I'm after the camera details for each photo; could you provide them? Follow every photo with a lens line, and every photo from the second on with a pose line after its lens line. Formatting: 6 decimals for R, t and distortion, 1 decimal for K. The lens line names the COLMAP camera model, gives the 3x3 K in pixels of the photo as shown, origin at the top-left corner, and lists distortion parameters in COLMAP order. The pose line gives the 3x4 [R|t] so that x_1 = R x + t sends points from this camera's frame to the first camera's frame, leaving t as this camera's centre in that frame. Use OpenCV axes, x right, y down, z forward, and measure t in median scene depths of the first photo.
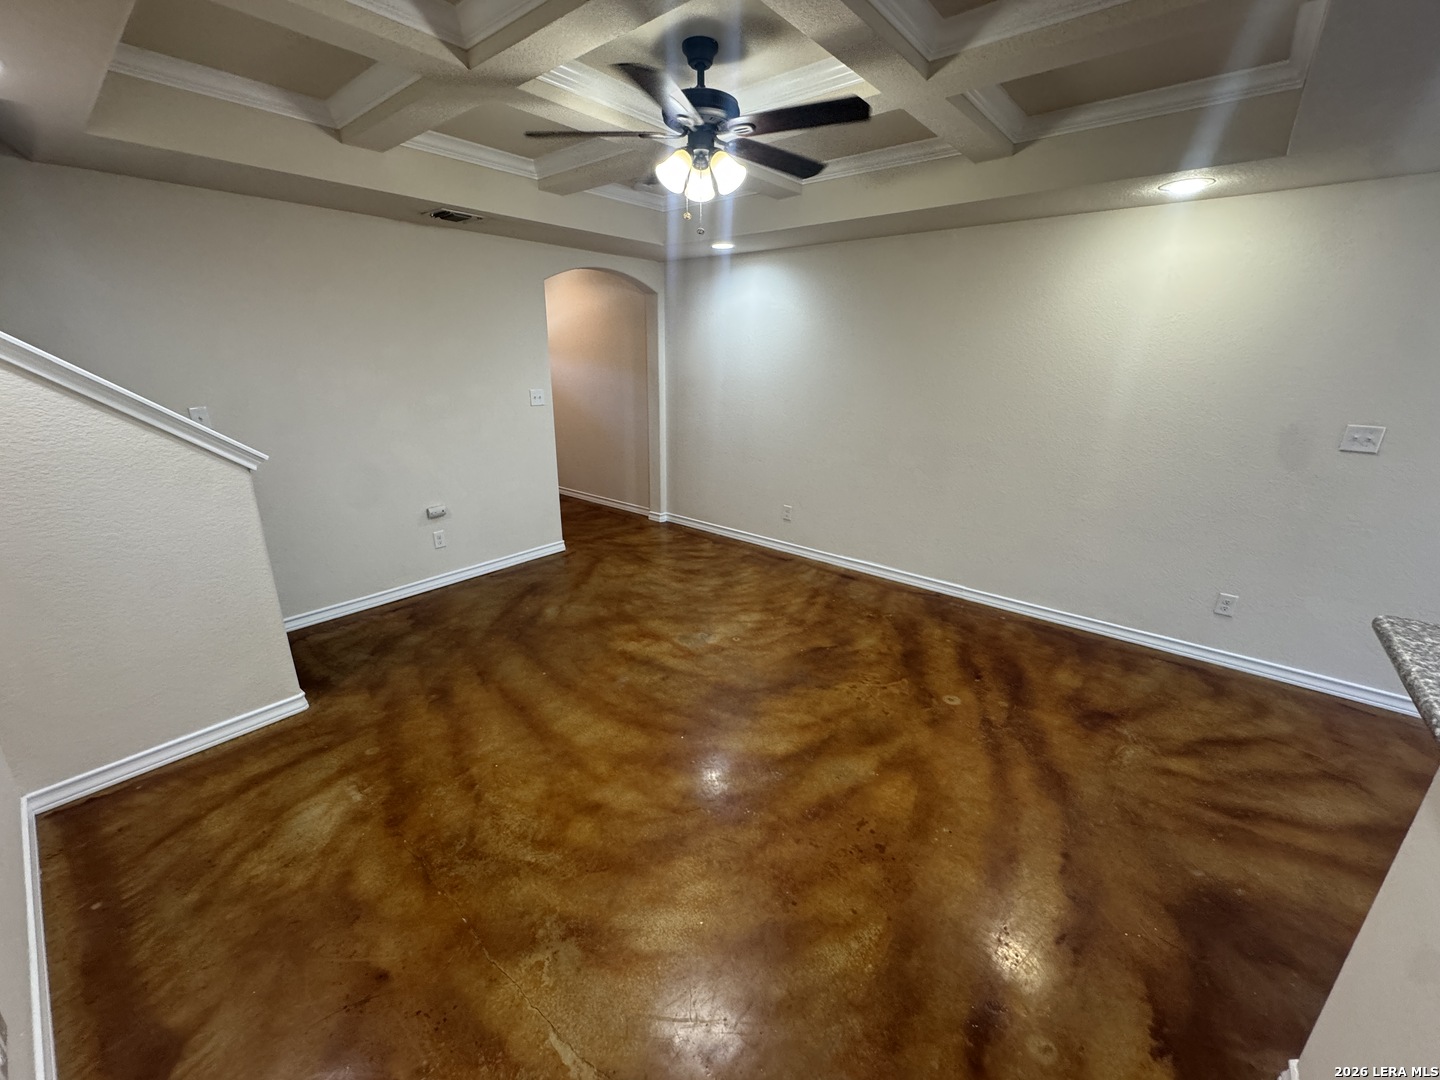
lens RADIAL K [[578.0, 0, 717.7], [0, 578.0, 540.4], [0, 0, 1]] dist [-0.003023, 0.000264]
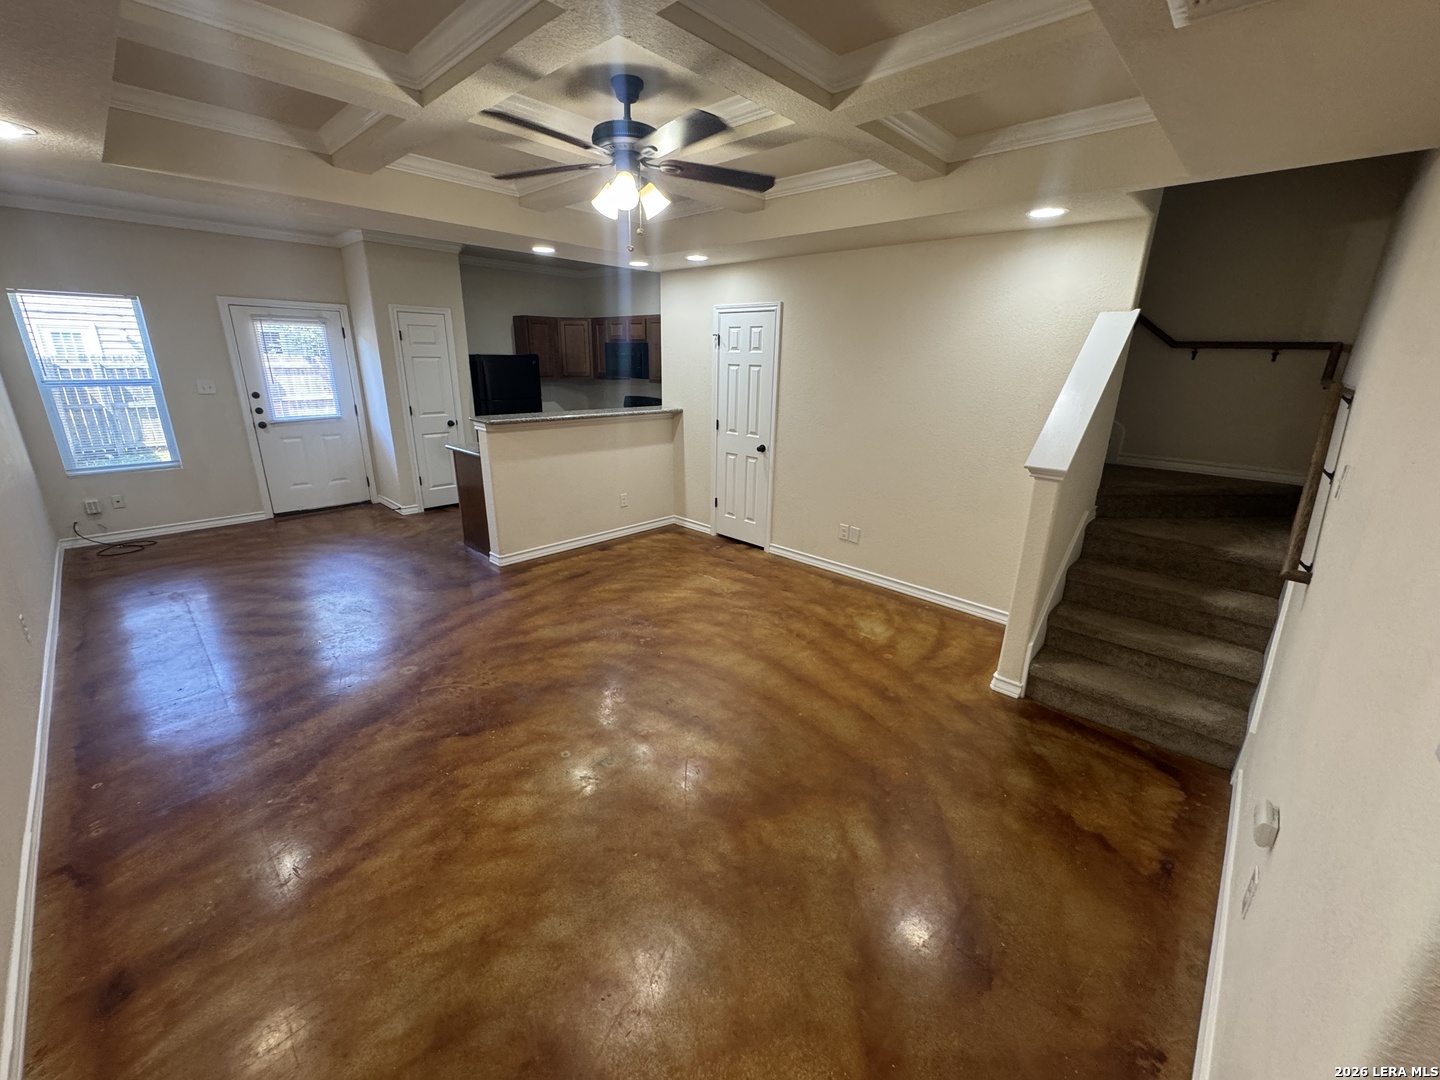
lens RADIAL K [[578.0, 0, 717.5], [0, 578.0, 538.2], [0, 0, 1]] dist [-0.003023, 0.000264]
pose [[-0.997436, -0.050286, 0.050911, -0.221175], [-0.011338, 0.813536, 0.581405, -0.578084], [-0.070654, 0.579337, -0.812020, 1.748487]]
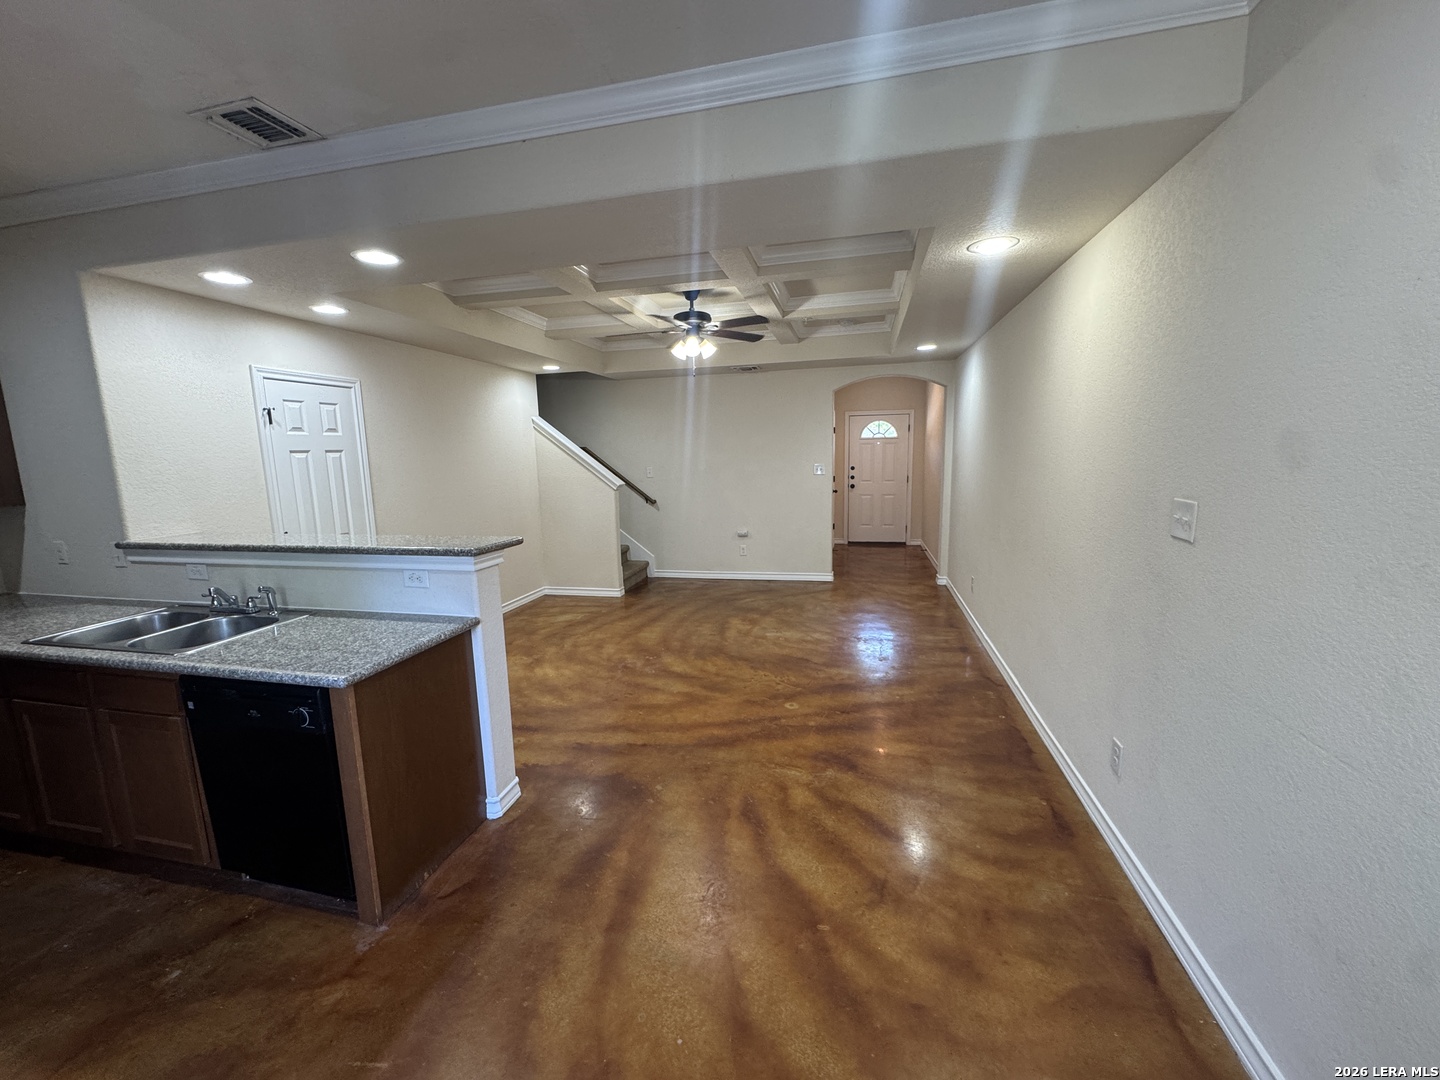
lens RADIAL K [[578.0, 0, 717.5], [0, 578.0, 538.4], [0, 0, 1]] dist [-0.003023, 0.000264]
pose [[0.442930, 0.114045, -0.889273, 1.411629], [-0.250048, 0.968233, -0.000373, -0.022818], [0.860981, 0.222526, 0.457377, 0.245309]]
